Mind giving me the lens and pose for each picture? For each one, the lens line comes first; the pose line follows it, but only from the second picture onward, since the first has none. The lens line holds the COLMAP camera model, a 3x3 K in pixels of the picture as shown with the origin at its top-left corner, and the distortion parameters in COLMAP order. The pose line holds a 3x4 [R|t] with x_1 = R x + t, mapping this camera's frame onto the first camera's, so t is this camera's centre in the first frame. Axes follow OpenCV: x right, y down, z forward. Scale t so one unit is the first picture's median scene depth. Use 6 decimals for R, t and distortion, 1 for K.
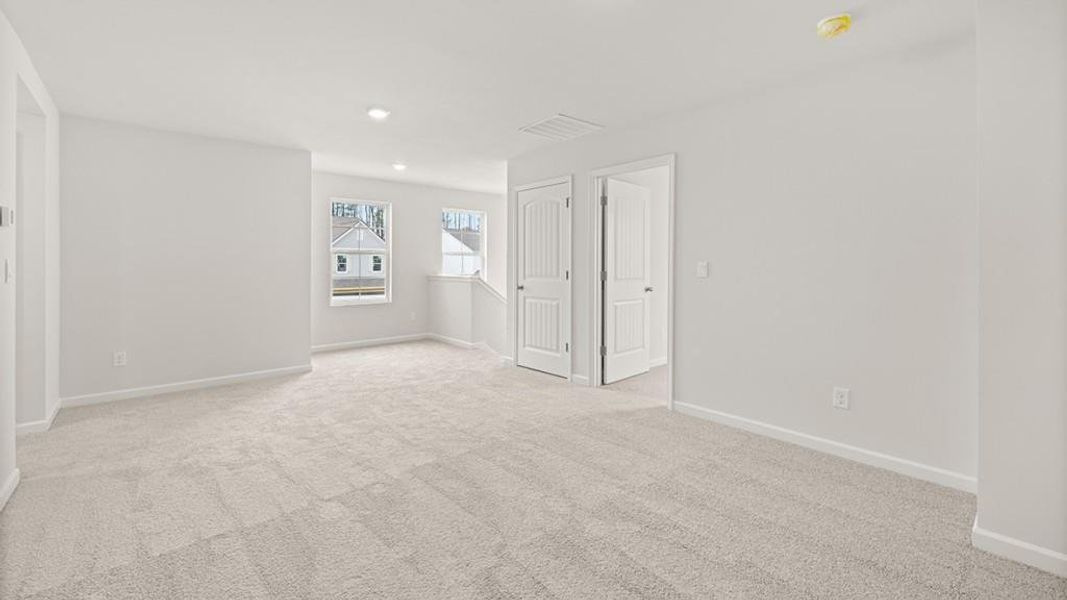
lens RADIAL K [[489.3, 0, 520.6], [0, 489.3, 267.7], [0, 0, 1]] dist [-0.003067, -0.000257]
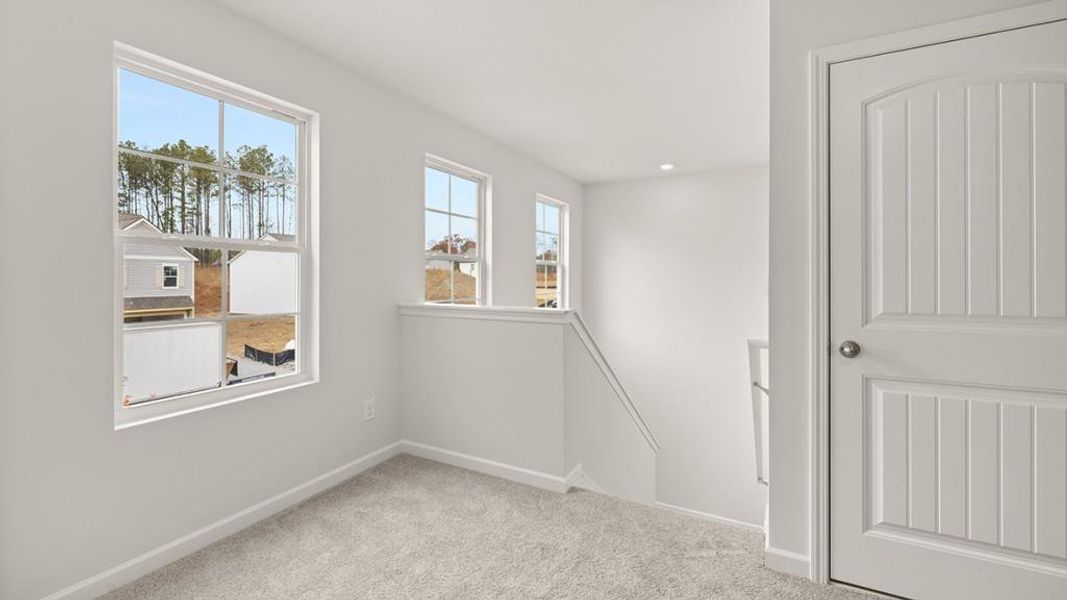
lens RADIAL K [[460.7, 0, 531.0], [0, 460.7, 277.4], [0, 0, 1]] dist [-0.000246, 0.000011]
pose [[0.922220, -0.005510, 0.386627, -0.074457], [0.006894, 0.999974, -0.002194, -0.002381], [-0.386605, 0.004689, 0.922234, 0.183932]]
